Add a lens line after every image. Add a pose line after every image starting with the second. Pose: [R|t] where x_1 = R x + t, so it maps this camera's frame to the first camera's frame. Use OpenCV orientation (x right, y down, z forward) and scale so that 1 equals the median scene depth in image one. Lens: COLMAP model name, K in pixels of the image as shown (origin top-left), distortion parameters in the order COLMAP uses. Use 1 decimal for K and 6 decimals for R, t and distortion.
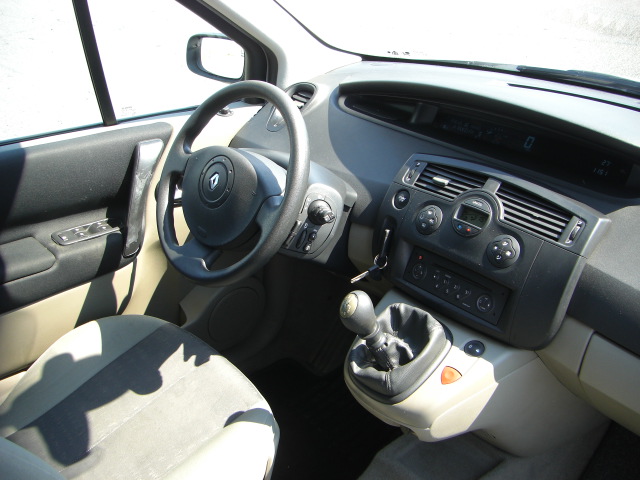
lens RADIAL K [[715.4, 0, 322.1], [0, 715.4, 235.0], [0, 0, 1]] dist [-0.143124, 0.000000]
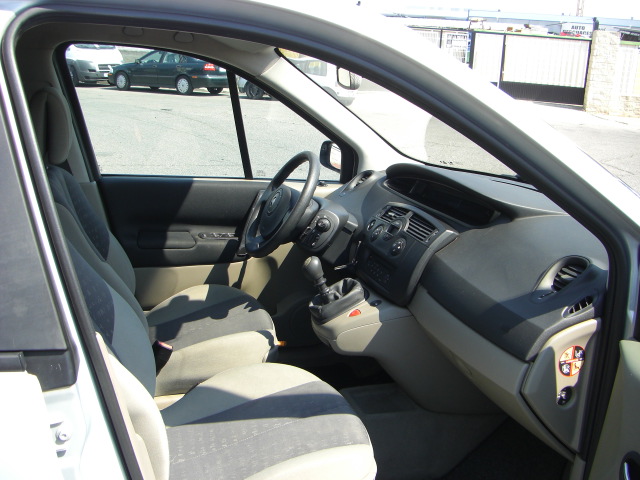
lens RADIAL K [[715.4, 0, 314.8], [0, 715.4, 244.6], [0, 0, 1]] dist [-0.143124, 0.000000]
pose [[0.912177, 0.133123, -0.387572, 0.584457], [-0.214128, 0.961218, -0.173807, 0.285225], [0.349403, 0.241533, 0.905306, -0.502769]]
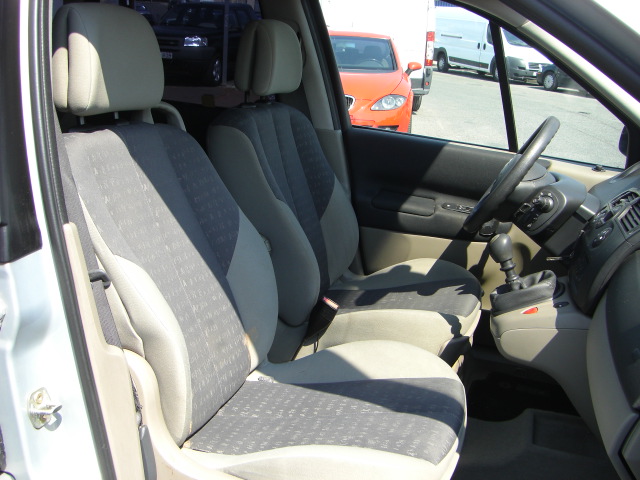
lens RADIAL K [[715.4, 0, 318.6], [0, 715.4, 237.5], [0, 0, 1]] dist [-0.143124, 0.000000]
pose [[0.522579, 0.260053, -0.811963, 0.805710], [-0.439289, 0.898332, 0.004989, 0.192737], [0.730709, 0.354080, 0.583688, -0.096571]]
